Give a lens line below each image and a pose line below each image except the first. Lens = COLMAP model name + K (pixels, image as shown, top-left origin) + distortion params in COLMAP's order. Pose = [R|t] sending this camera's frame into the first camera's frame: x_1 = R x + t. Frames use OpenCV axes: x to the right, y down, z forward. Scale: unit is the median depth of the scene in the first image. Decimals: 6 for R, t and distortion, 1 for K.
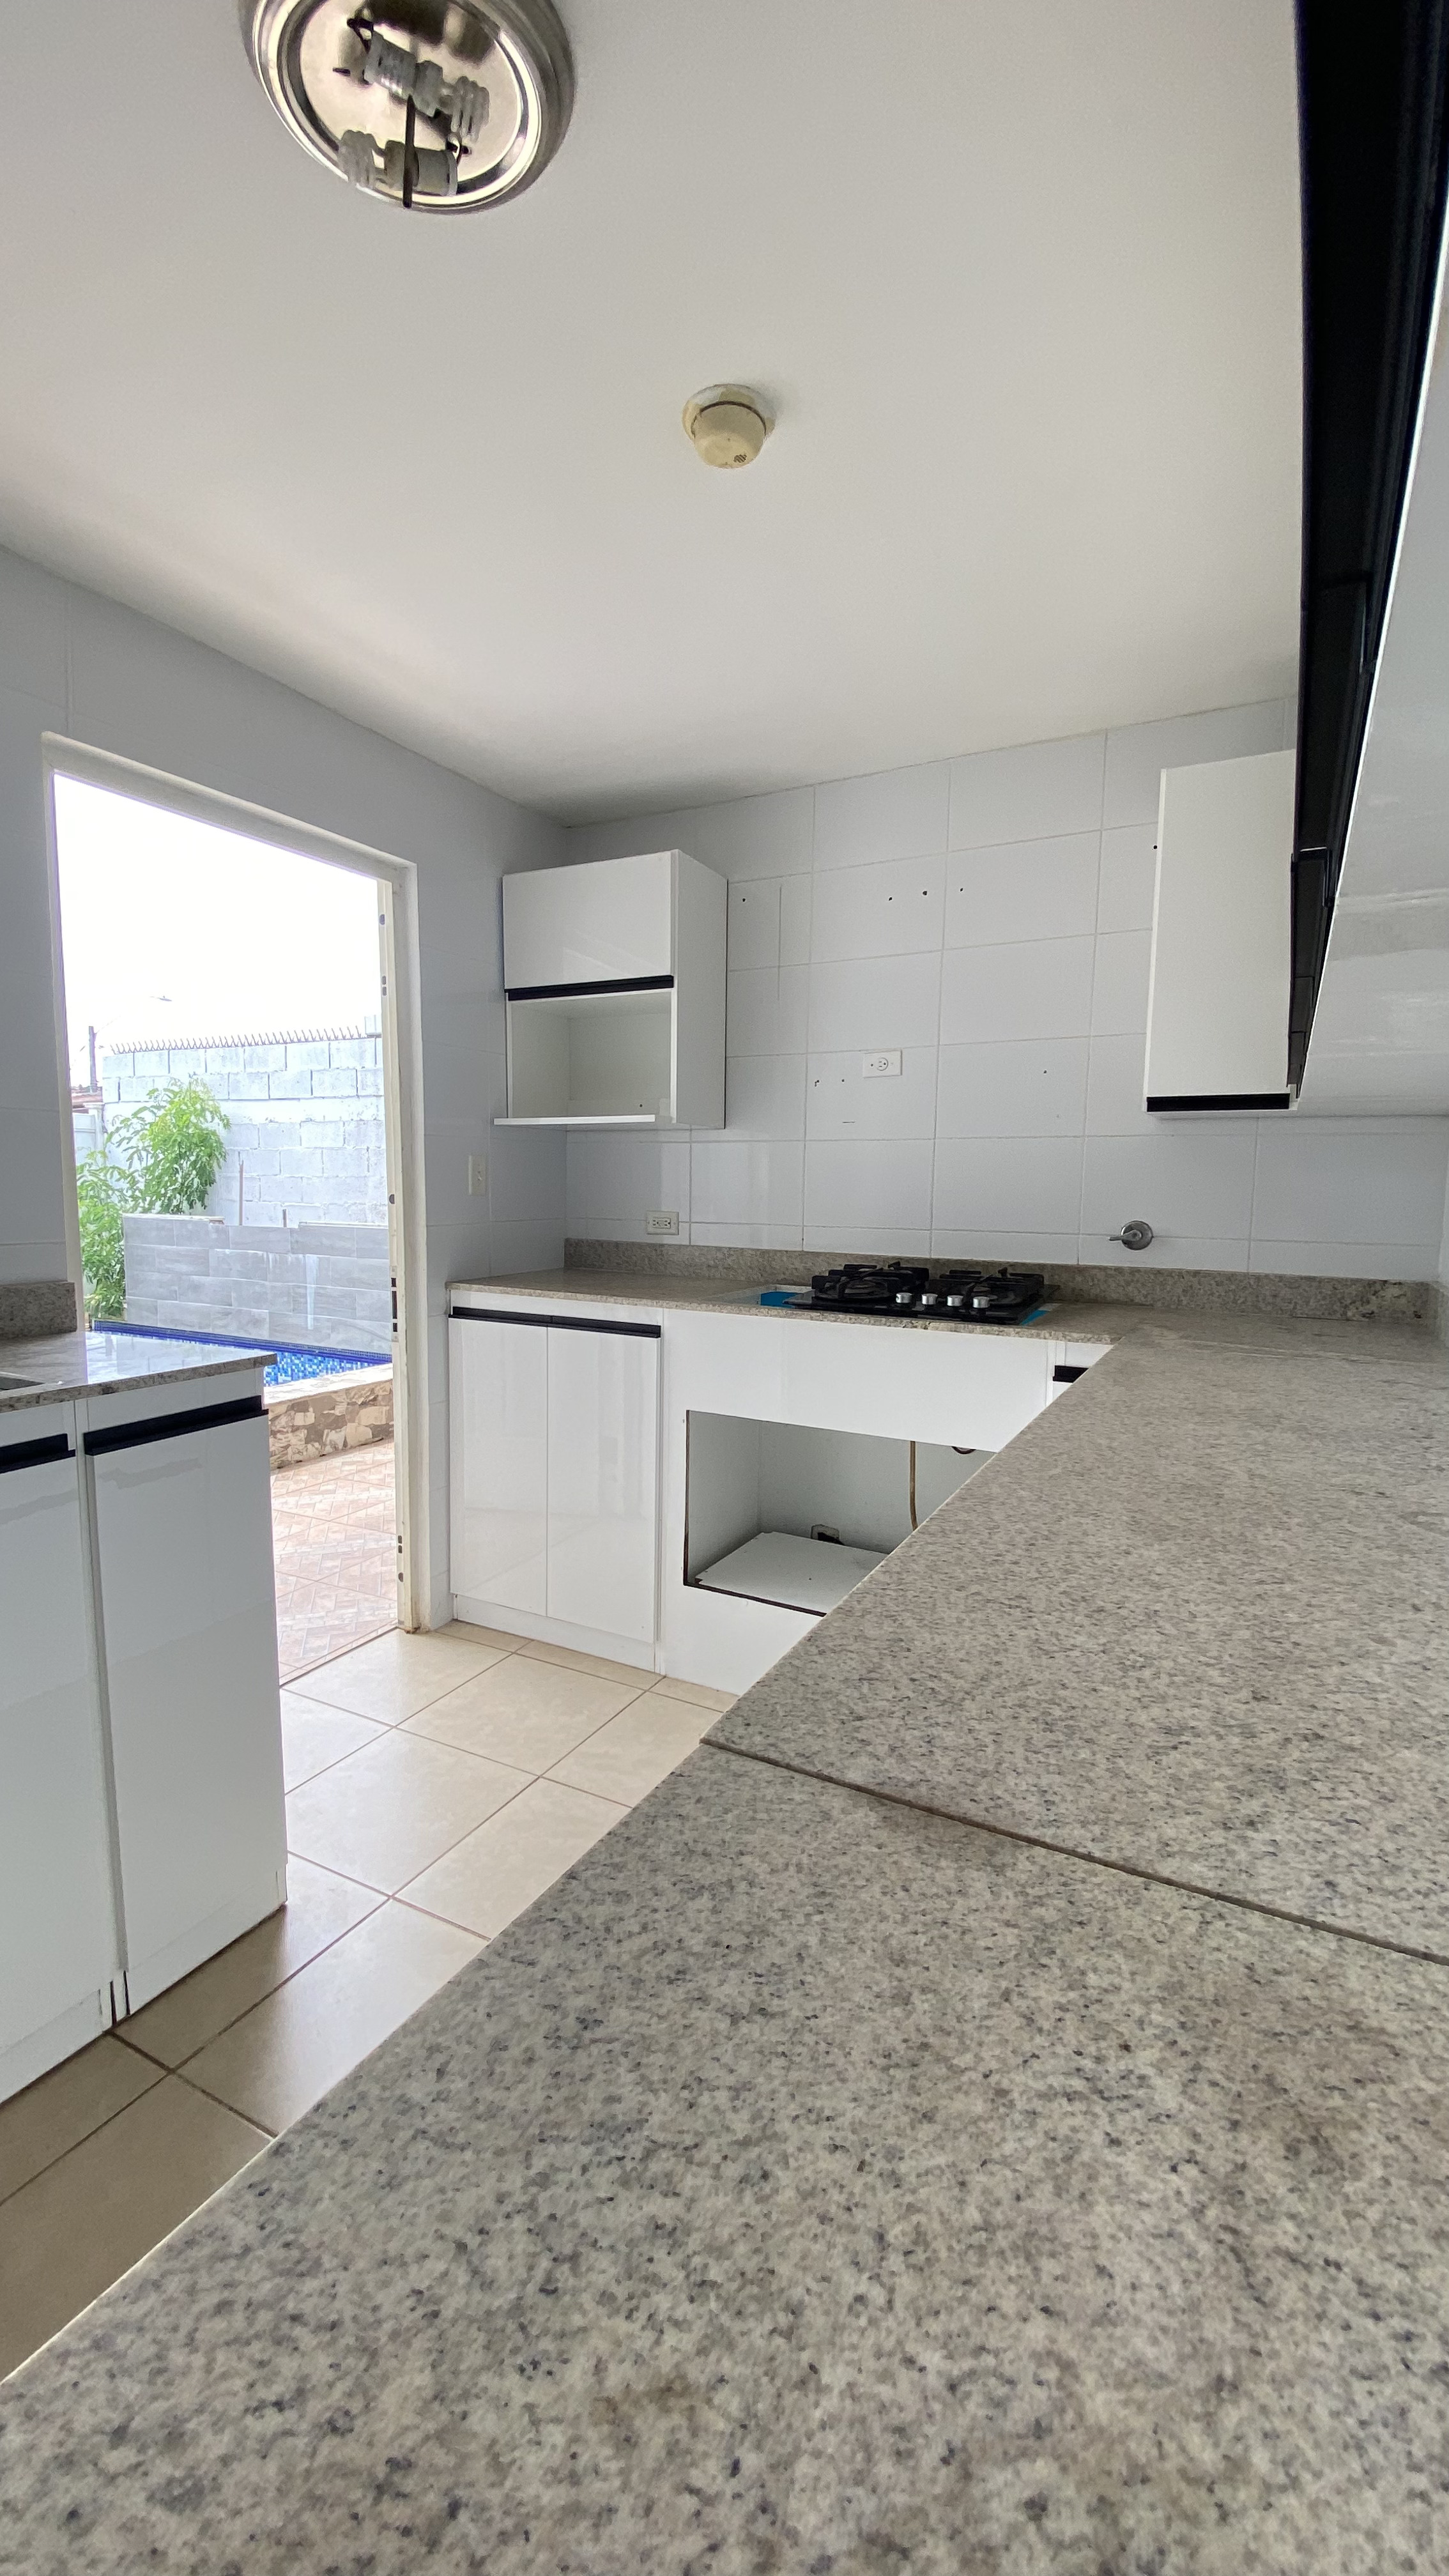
lens RADIAL K [[1044.1, 0, 720.6], [0, 1044.1, 1268.6], [0, 0, 1]] dist [0.035394, -0.010199]
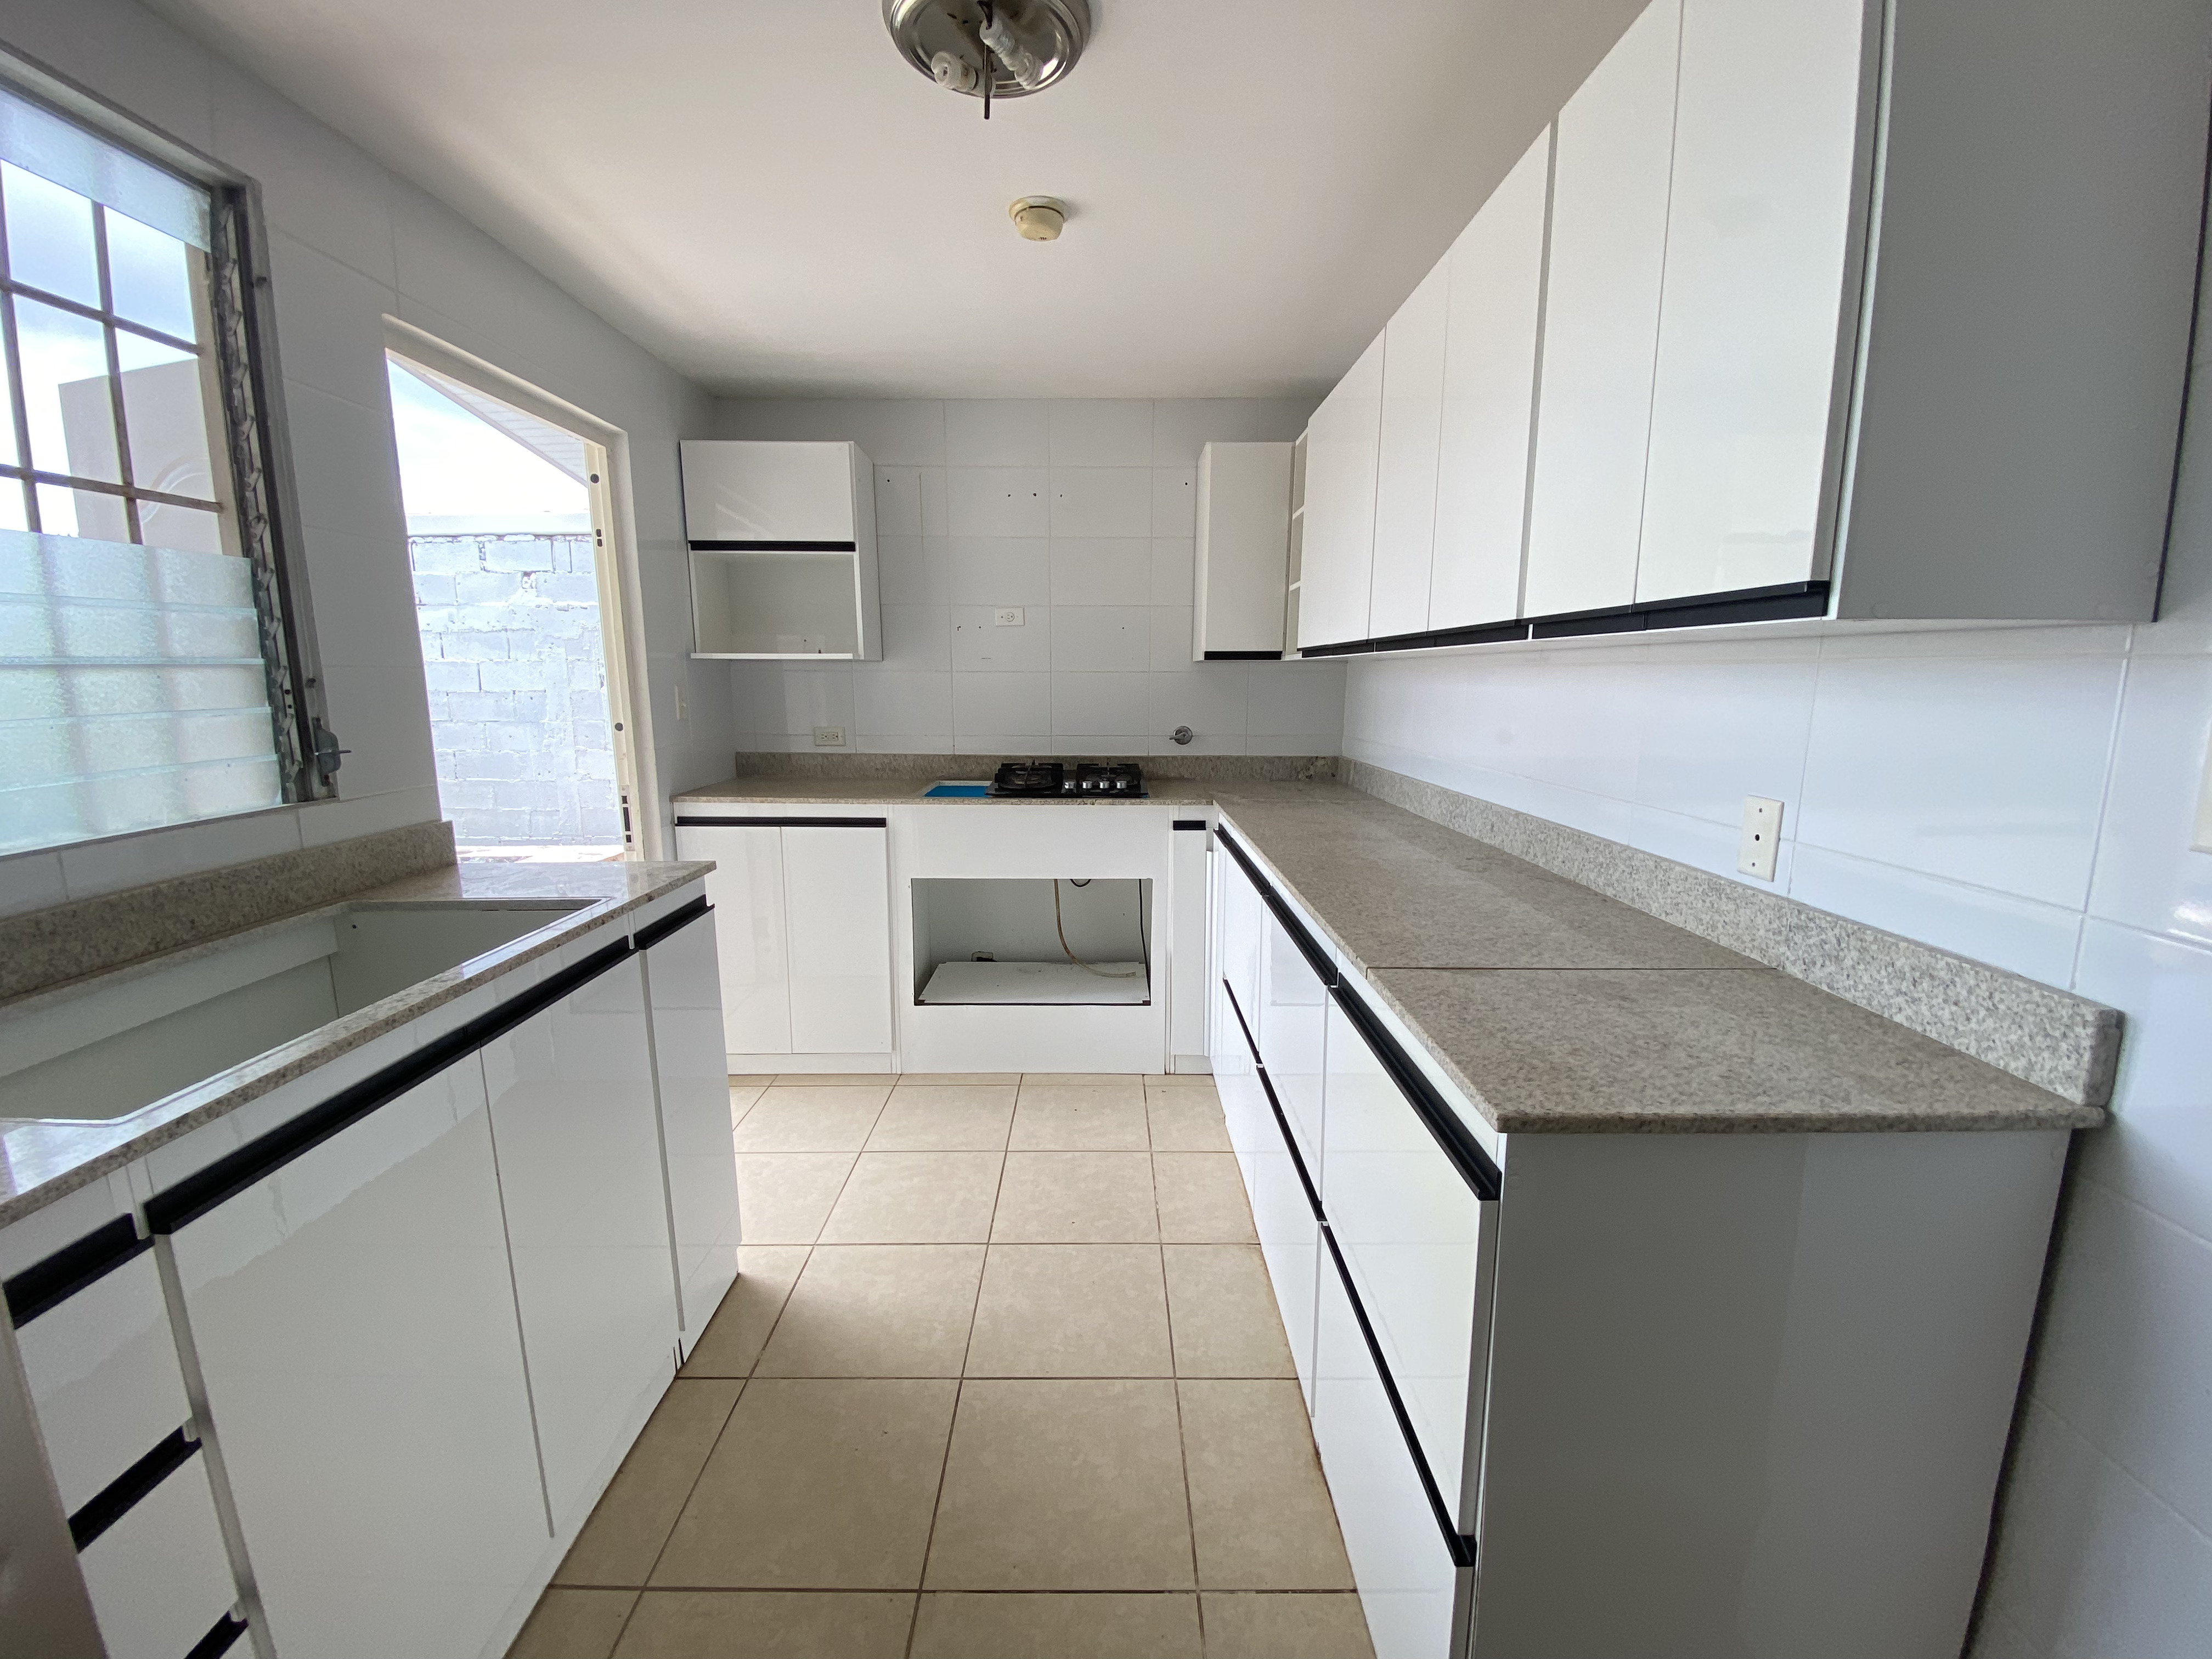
lens RADIAL K [[895.8, 0, 1105.7], [0, 895.8, 829.0], [0, 0, 1]] dist [0.012679, -0.014229]
pose [[0.878830, -0.088626, 0.468832, -0.314155], [0.047953, 0.994029, 0.098019, -0.026330], [-0.474719, -0.063660, 0.877832, -0.118600]]
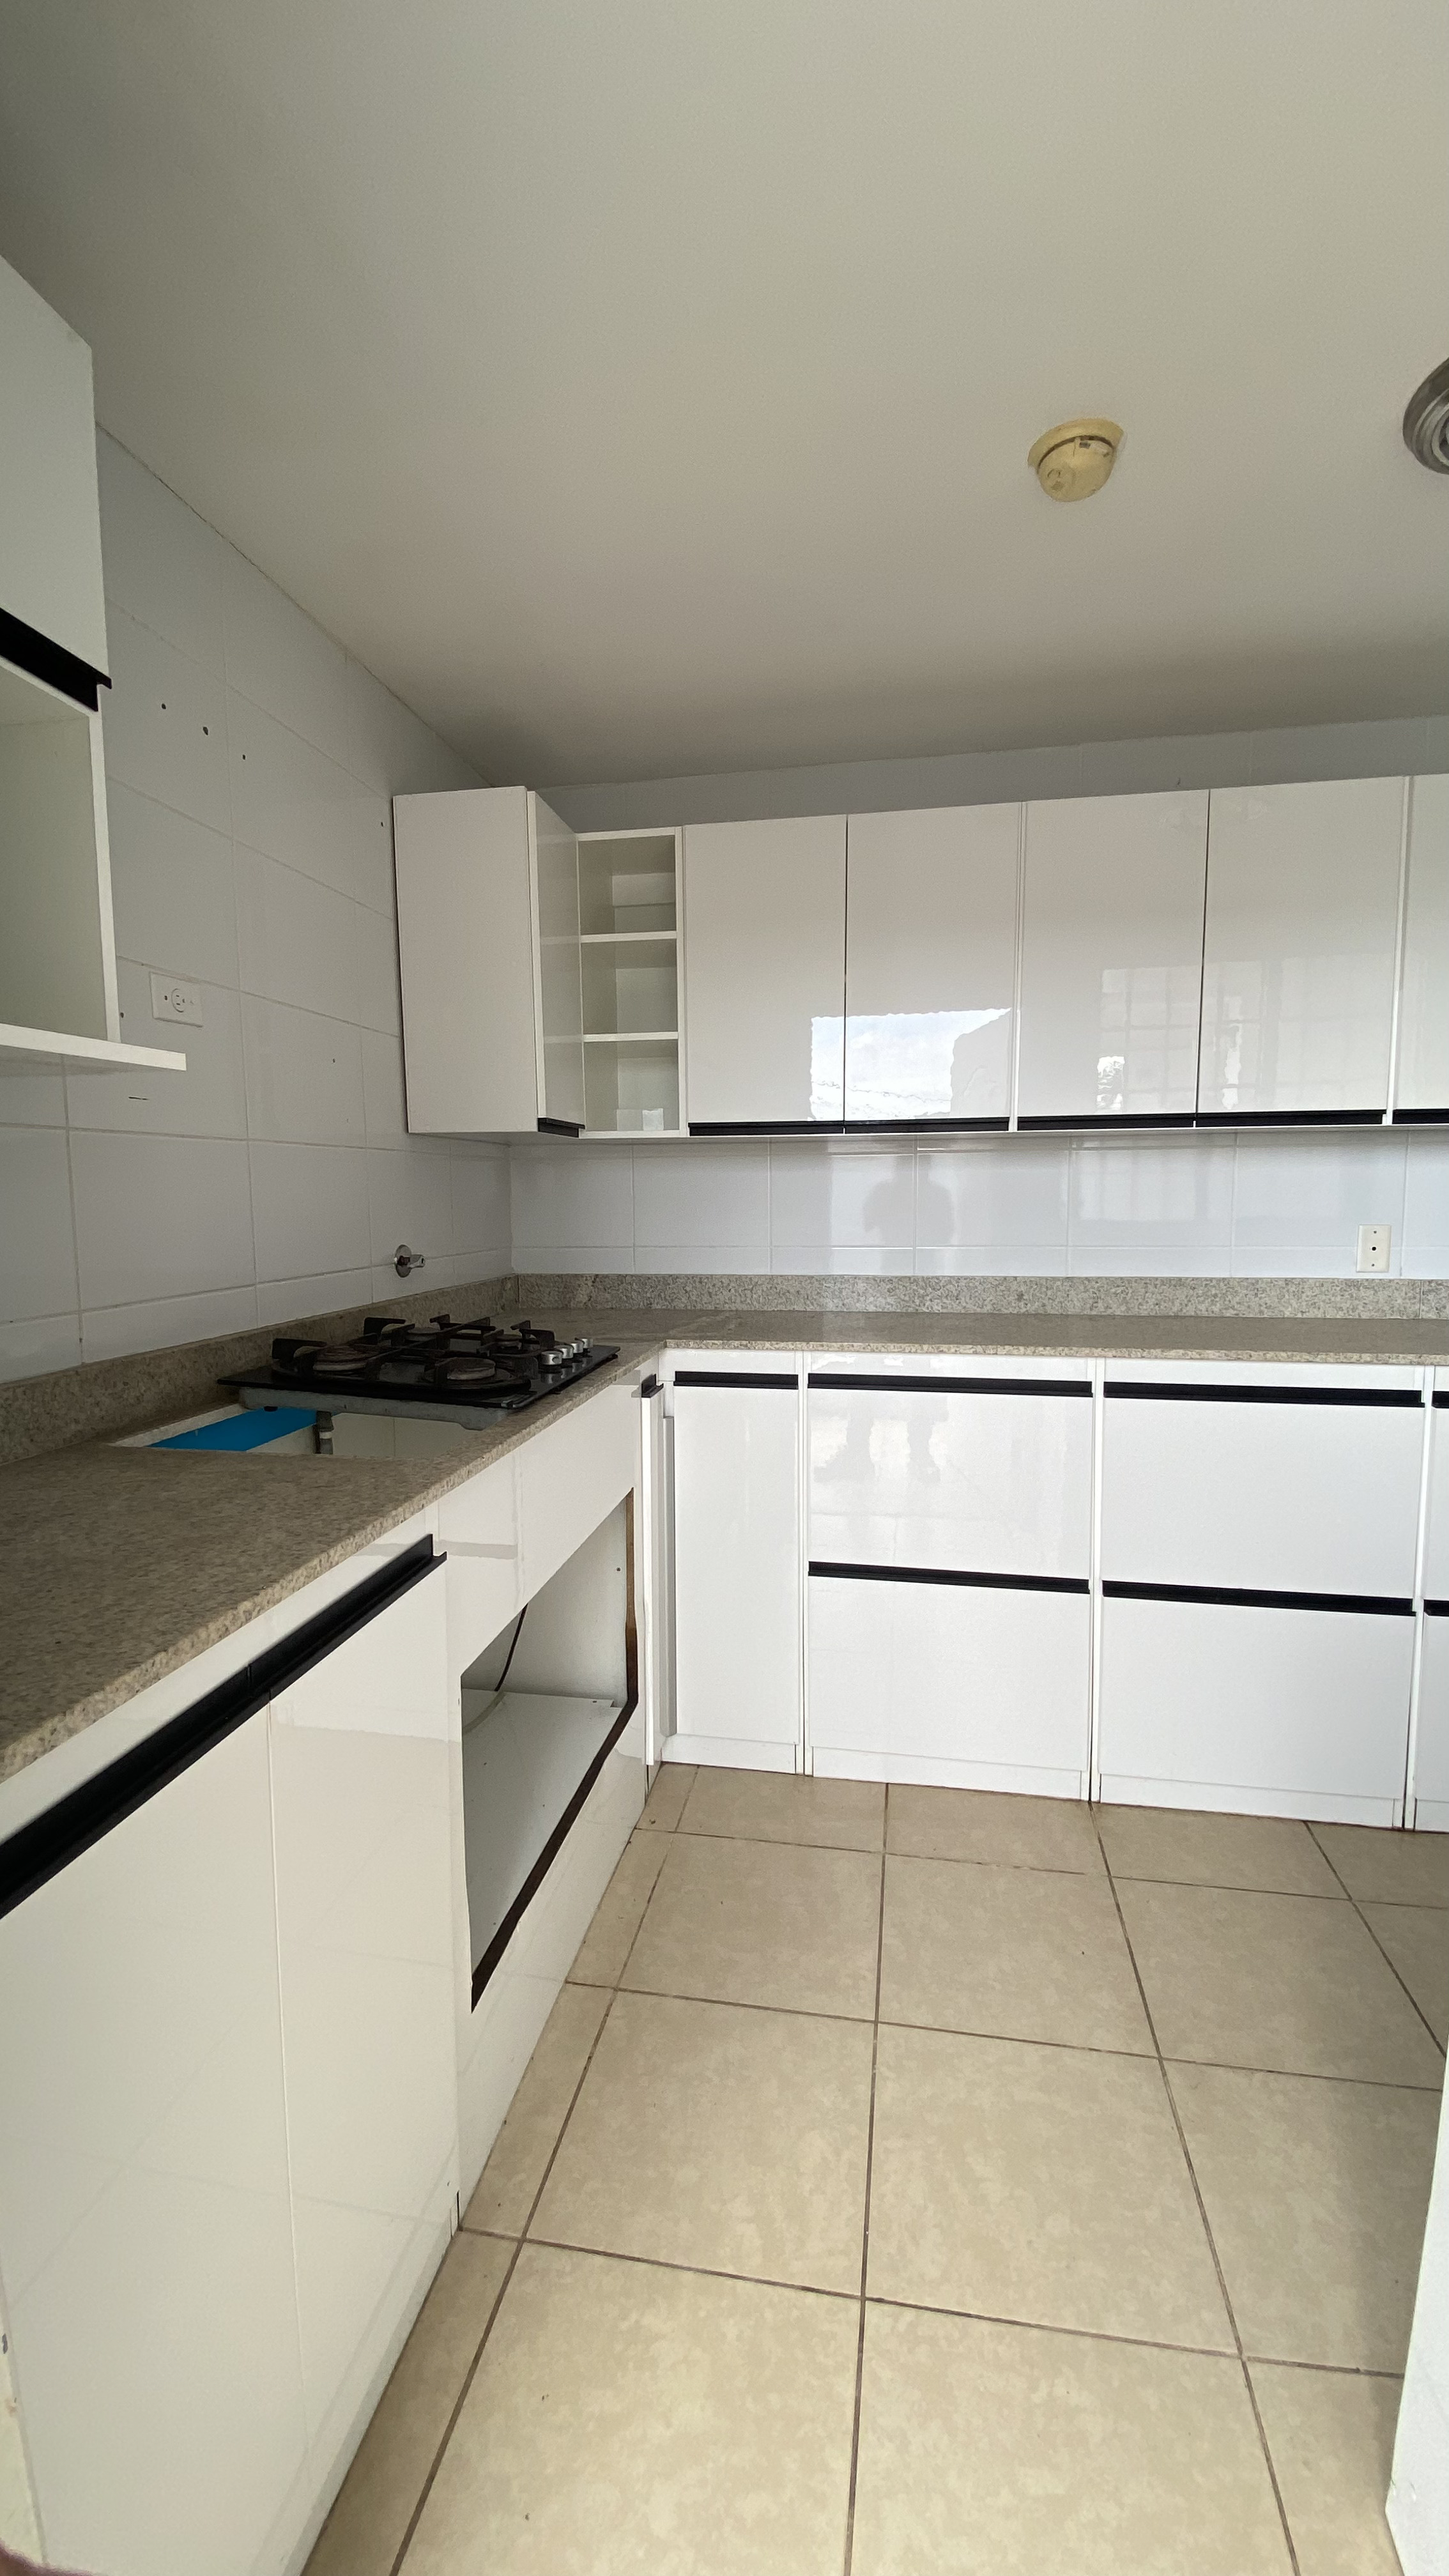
lens RADIAL K [[1044.1, 0, 747.6], [0, 1044.1, 1279.4], [0, 0, 1]] dist [0.035394, -0.010199]
pose [[-0.321201, -0.093242, 0.942409, -0.489687], [0.083842, 0.988433, 0.126372, -0.094483], [-0.943292, 0.119604, -0.309669, 0.910100]]
